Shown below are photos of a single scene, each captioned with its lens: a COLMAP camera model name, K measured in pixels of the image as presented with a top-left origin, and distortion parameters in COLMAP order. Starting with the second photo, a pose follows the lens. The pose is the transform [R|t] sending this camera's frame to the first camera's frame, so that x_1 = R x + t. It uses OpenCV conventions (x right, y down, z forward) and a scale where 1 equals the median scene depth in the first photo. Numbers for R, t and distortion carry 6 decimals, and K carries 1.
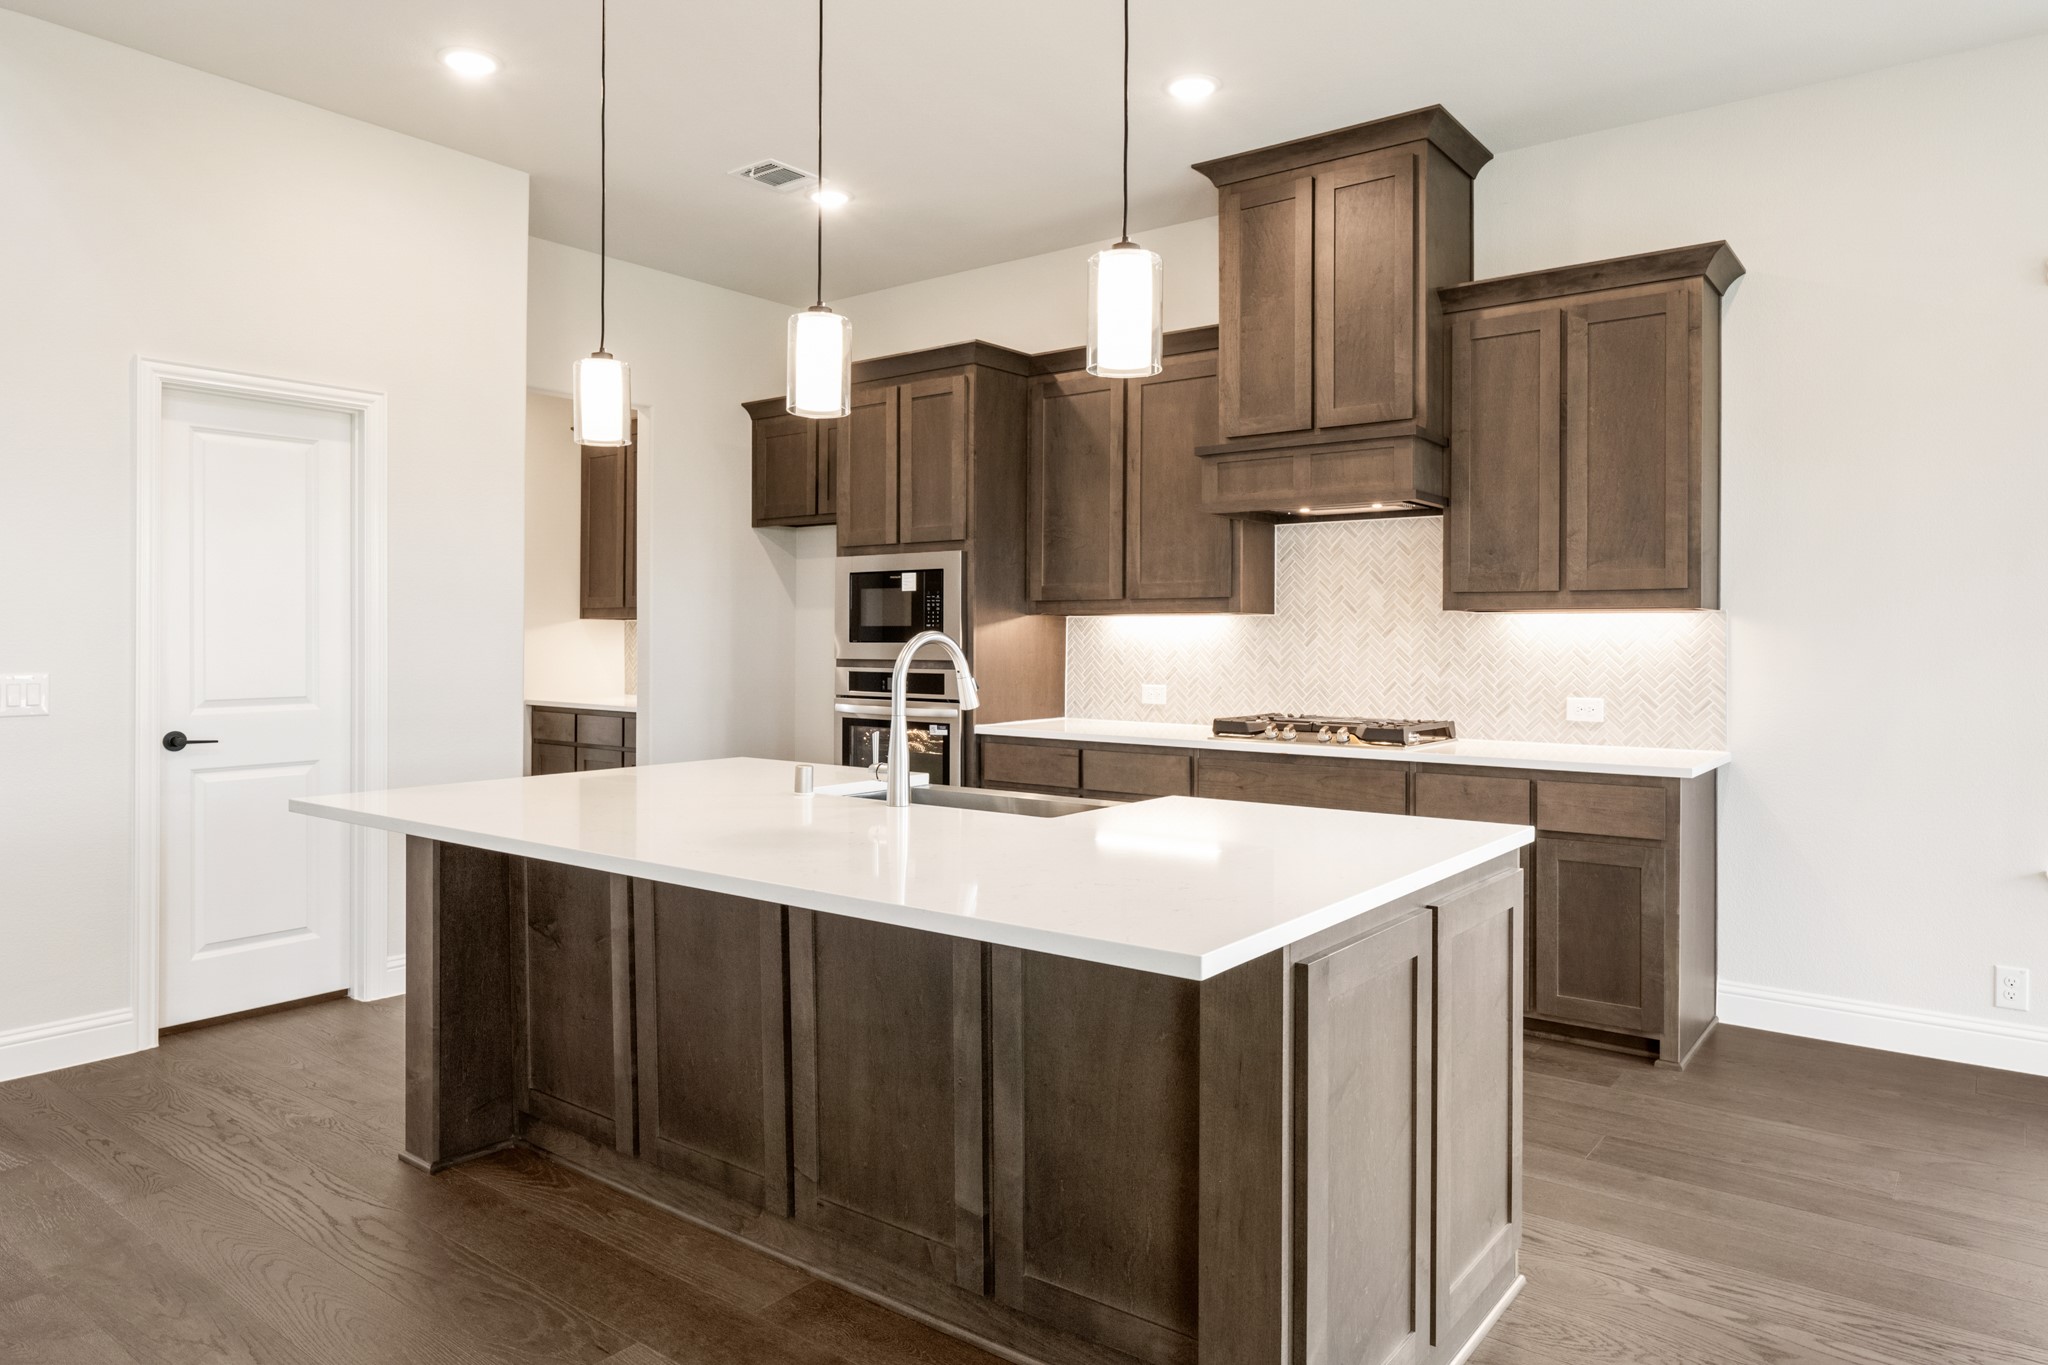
lens RADIAL K [[1289.7, 0, 1024.3], [0, 1289.7, 638.3], [0, 0, 1]] dist [-0.002190, -0.001022]
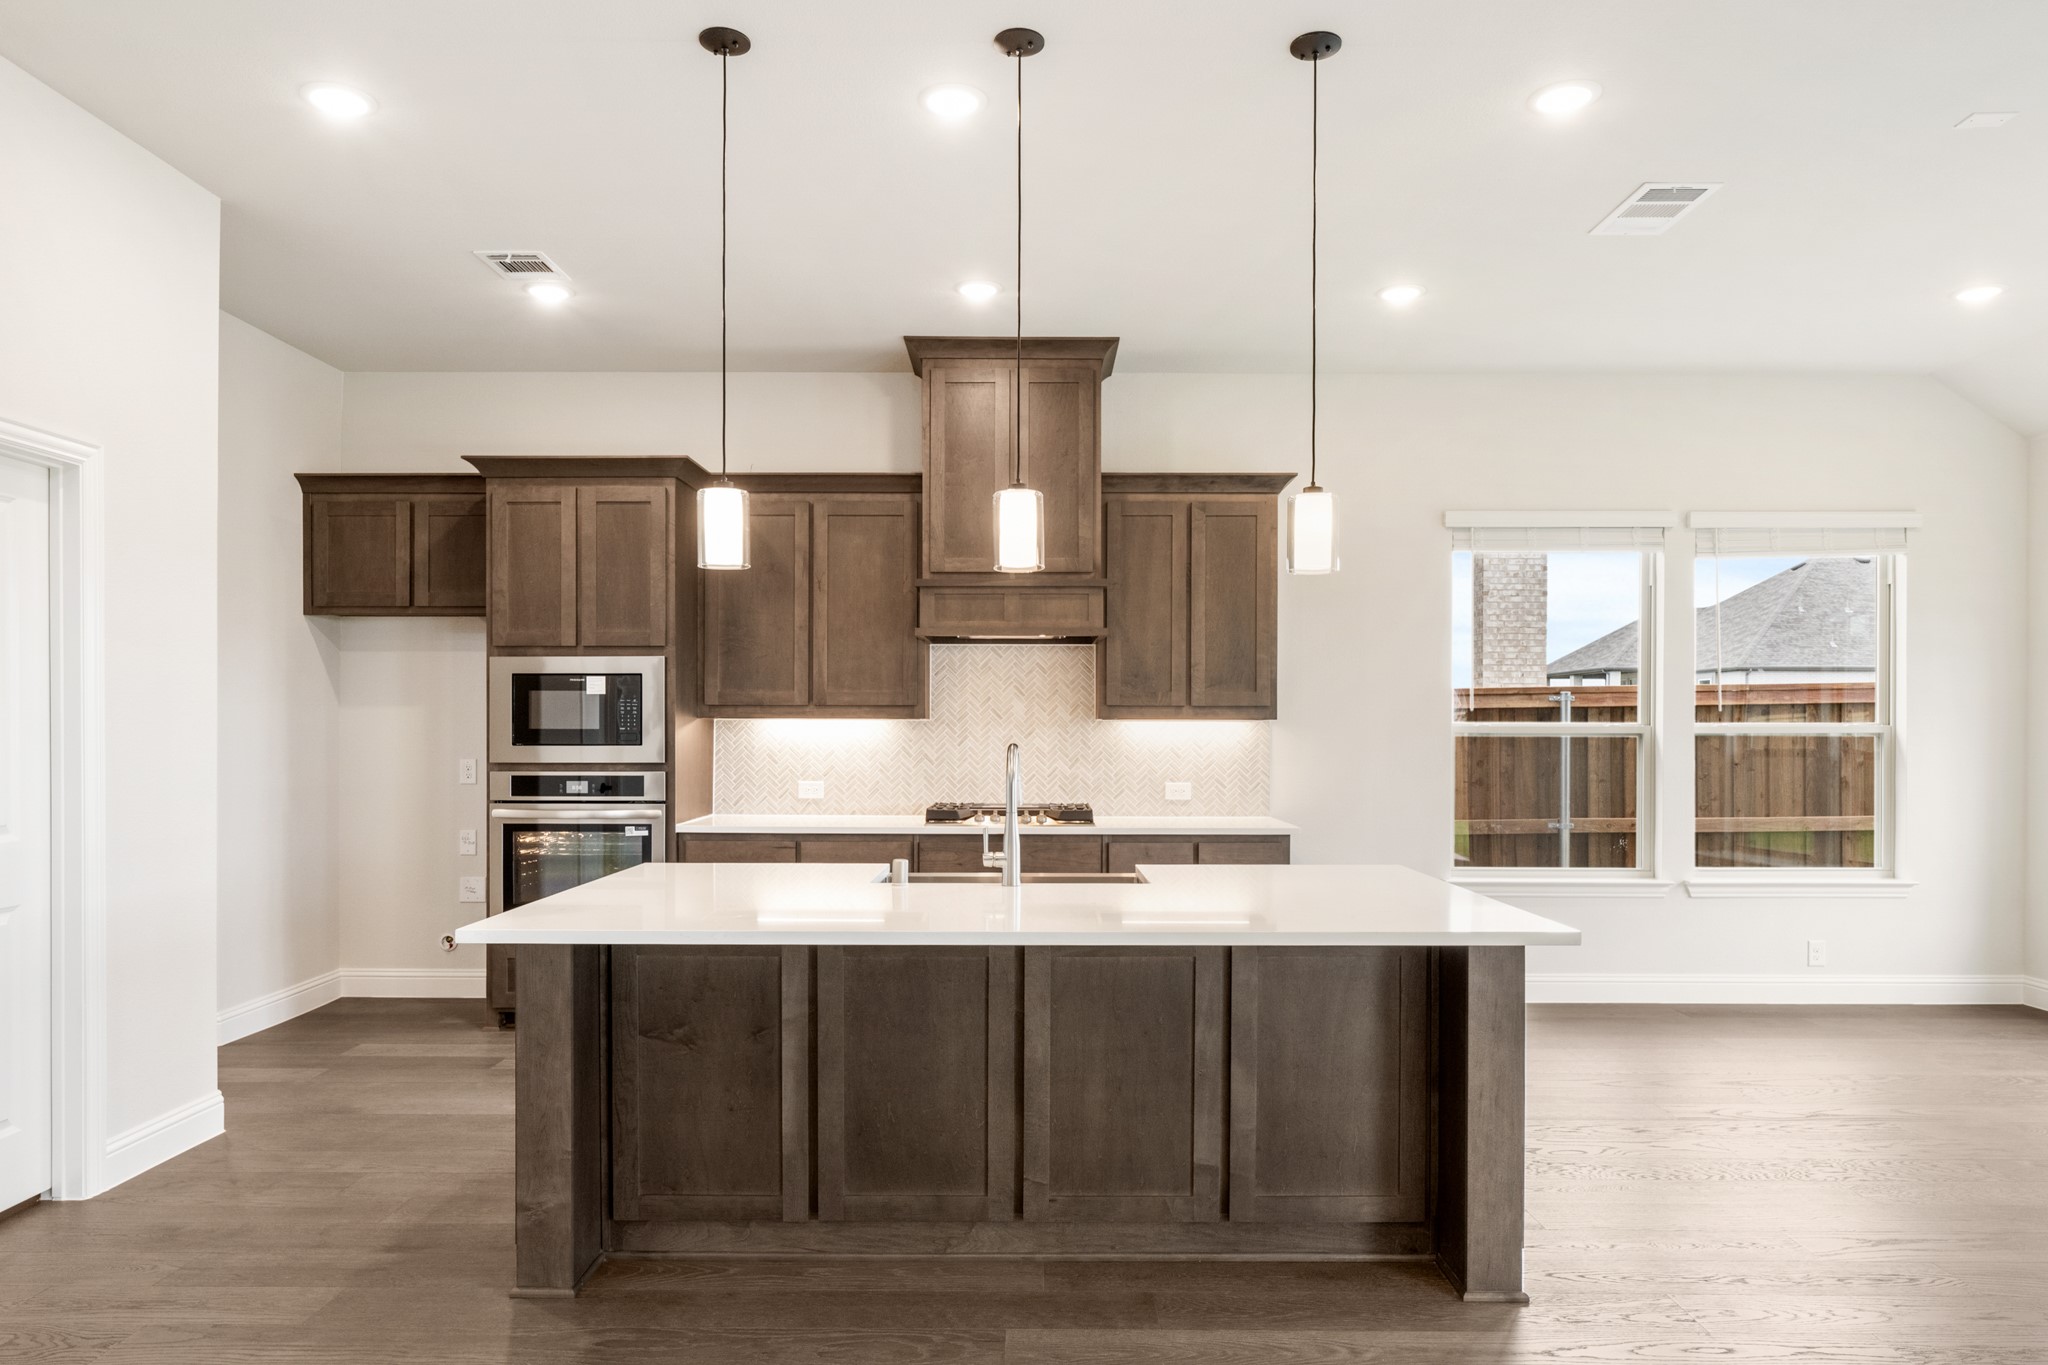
lens RADIAL K [[1267.0, 0, 1023.9], [0, 1267.0, 737.0], [0, 0, 1]] dist [-0.000797, 0.000024]
pose [[0.800091, -0.005527, 0.599853, -0.513723], [0.000542, 0.999964, 0.008490, -0.014446], [-0.599878, -0.006468, 0.800065, 0.014310]]
